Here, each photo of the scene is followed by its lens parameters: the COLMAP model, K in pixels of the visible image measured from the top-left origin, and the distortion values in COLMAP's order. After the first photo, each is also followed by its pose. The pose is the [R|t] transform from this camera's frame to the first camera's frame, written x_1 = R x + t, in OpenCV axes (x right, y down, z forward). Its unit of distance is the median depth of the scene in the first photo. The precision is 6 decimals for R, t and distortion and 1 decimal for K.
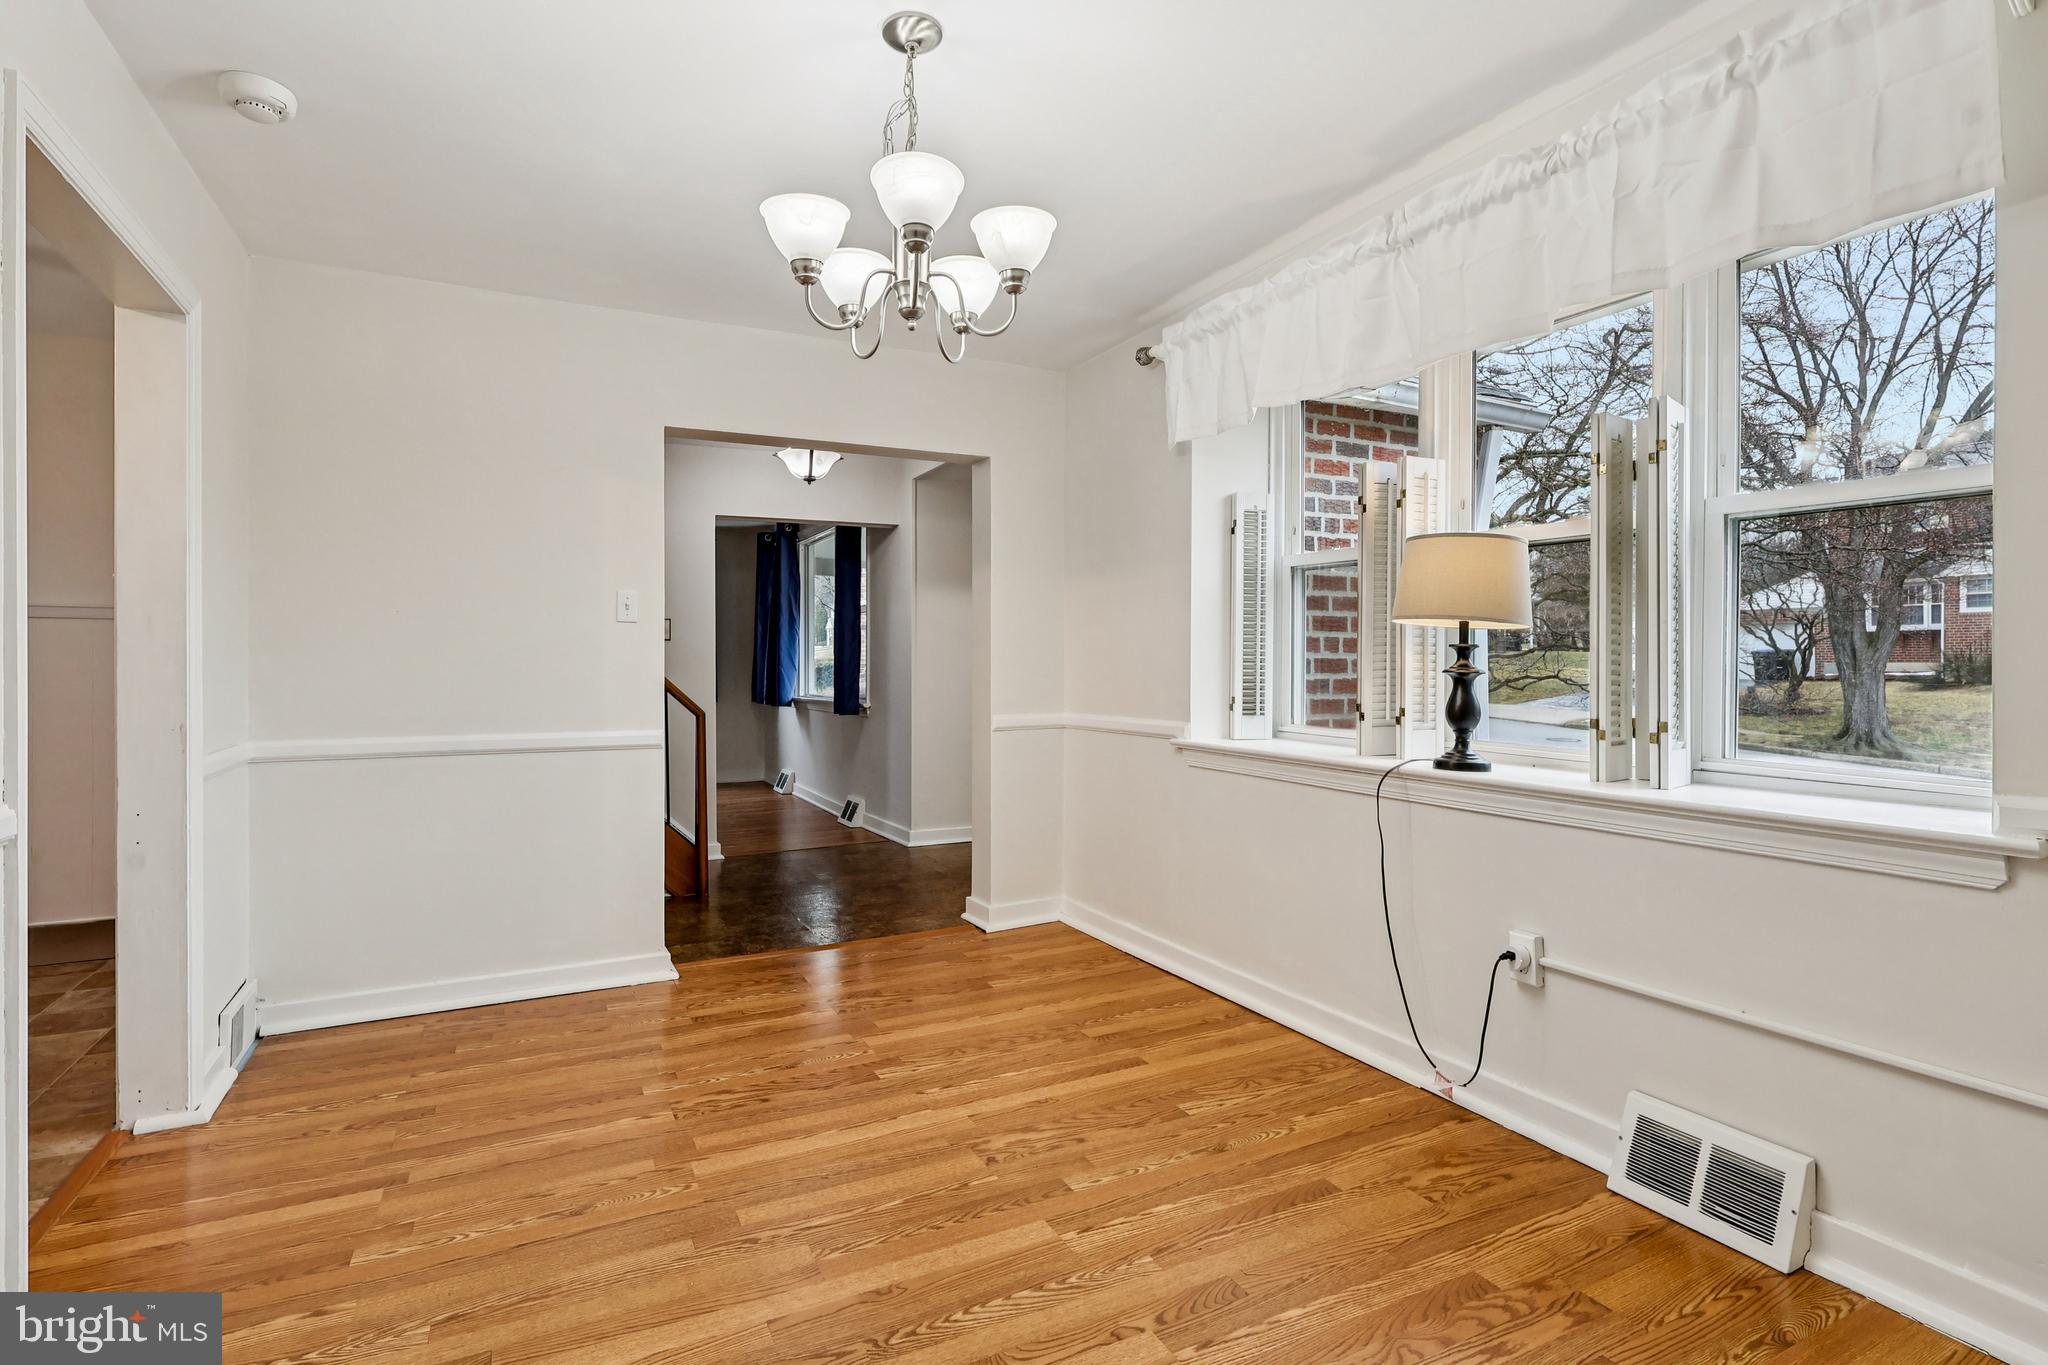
lens RADIAL K [[998.3, 0, 1005.8], [0, 998.3, 664.3], [0, 0, 1]] dist [0.000689, 0.000519]
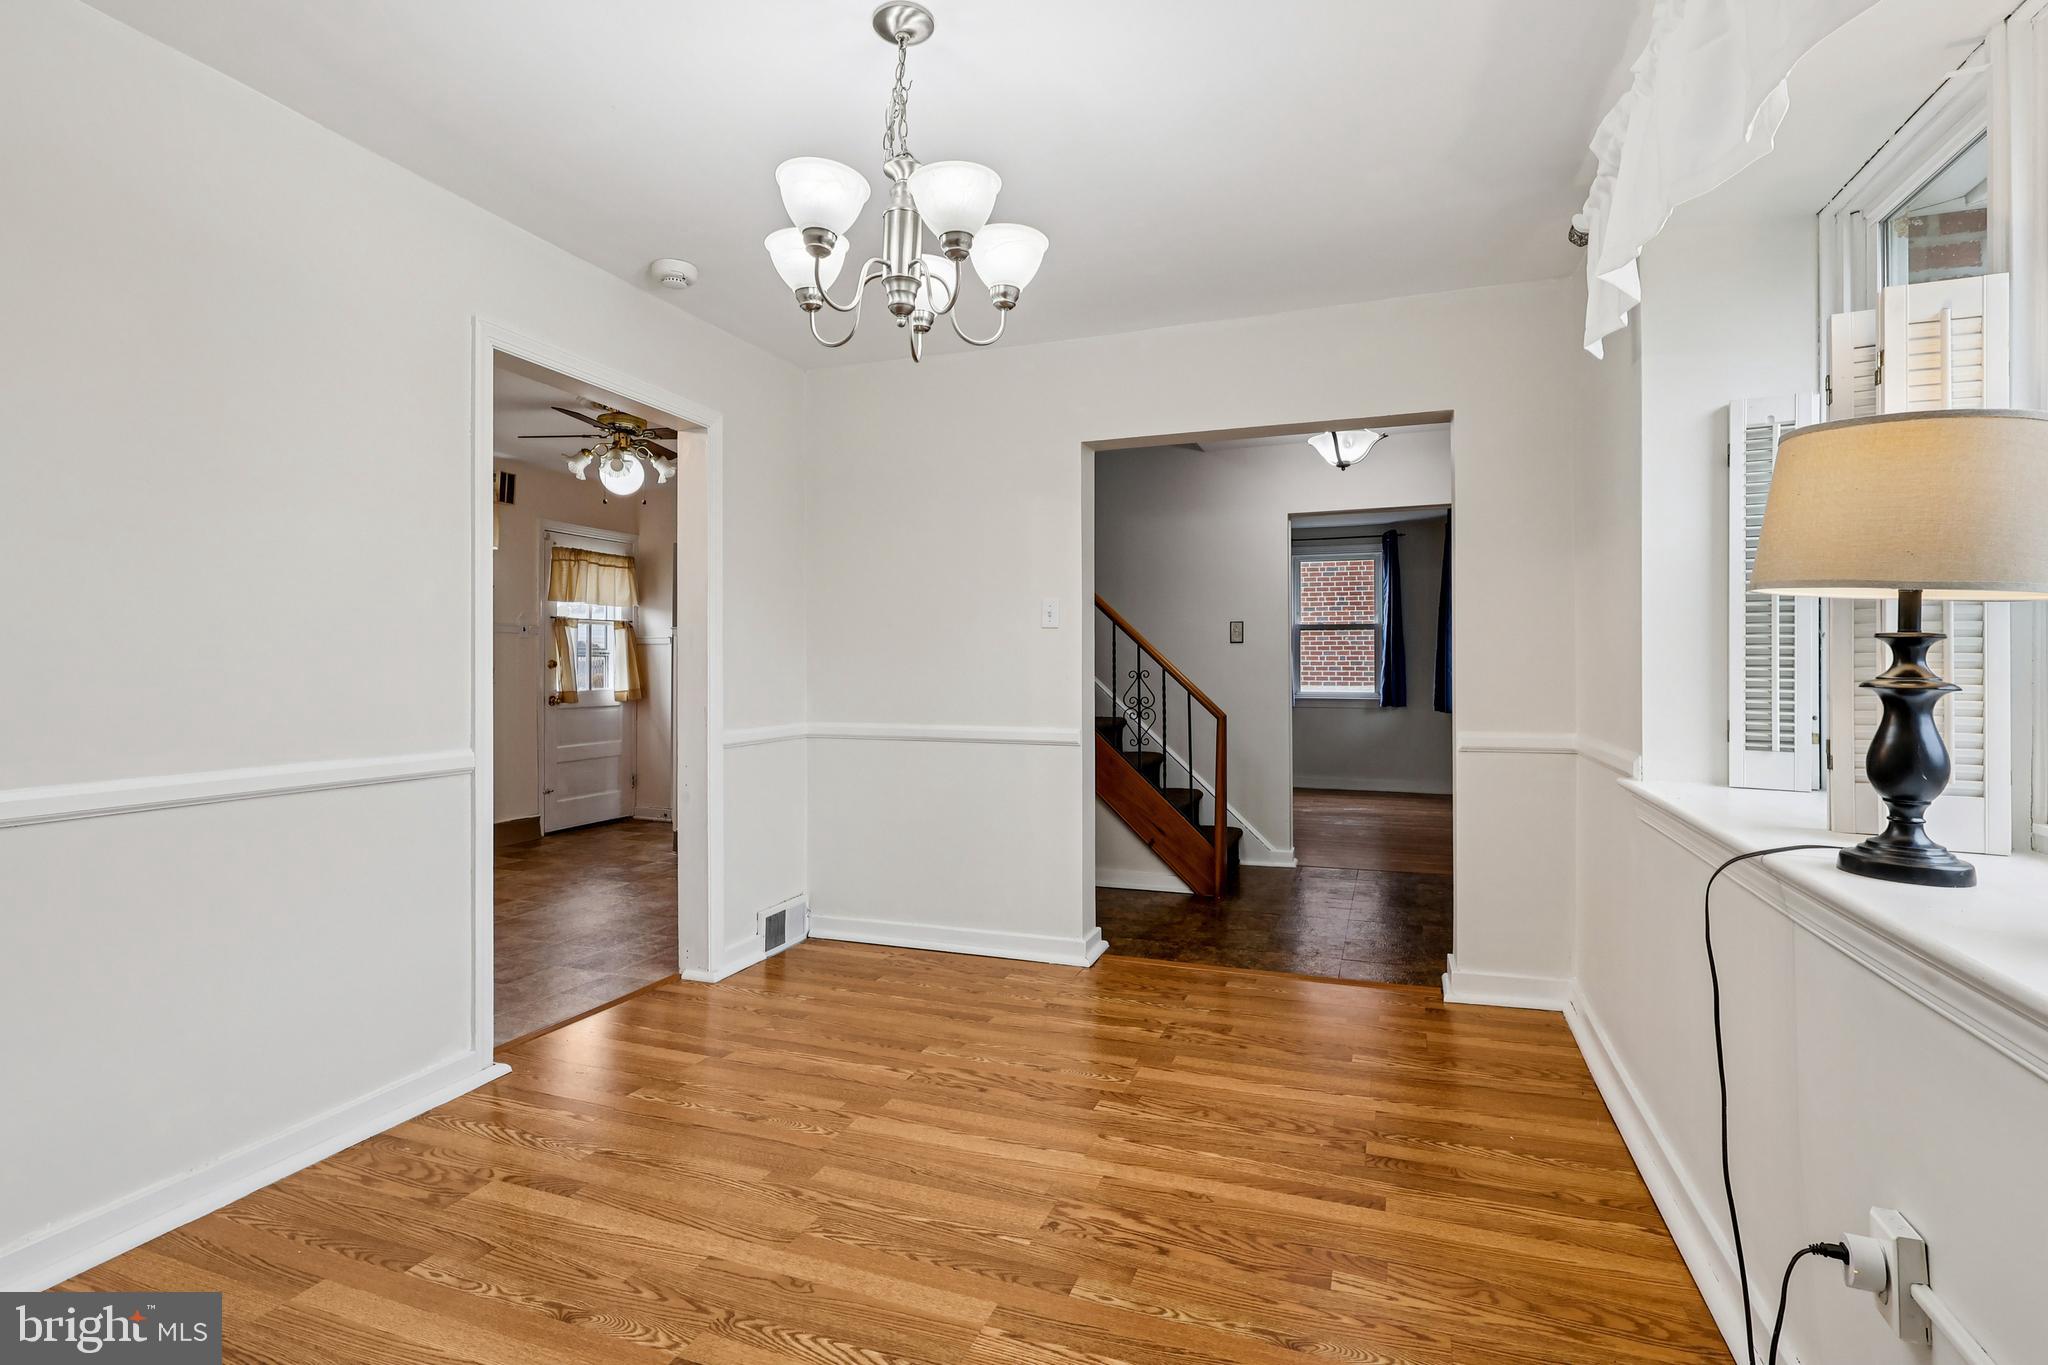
lens RADIAL K [[994.6, 0, 1019.5], [0, 994.6, 660.5], [0, 0, 1]] dist [0.000124, 0.000379]
pose [[0.684008, -0.001899, -0.729472, 0.520282], [-0.002454, 0.999985, -0.004905, -0.002163], [0.729470, 0.005145, 0.683993, 0.313880]]
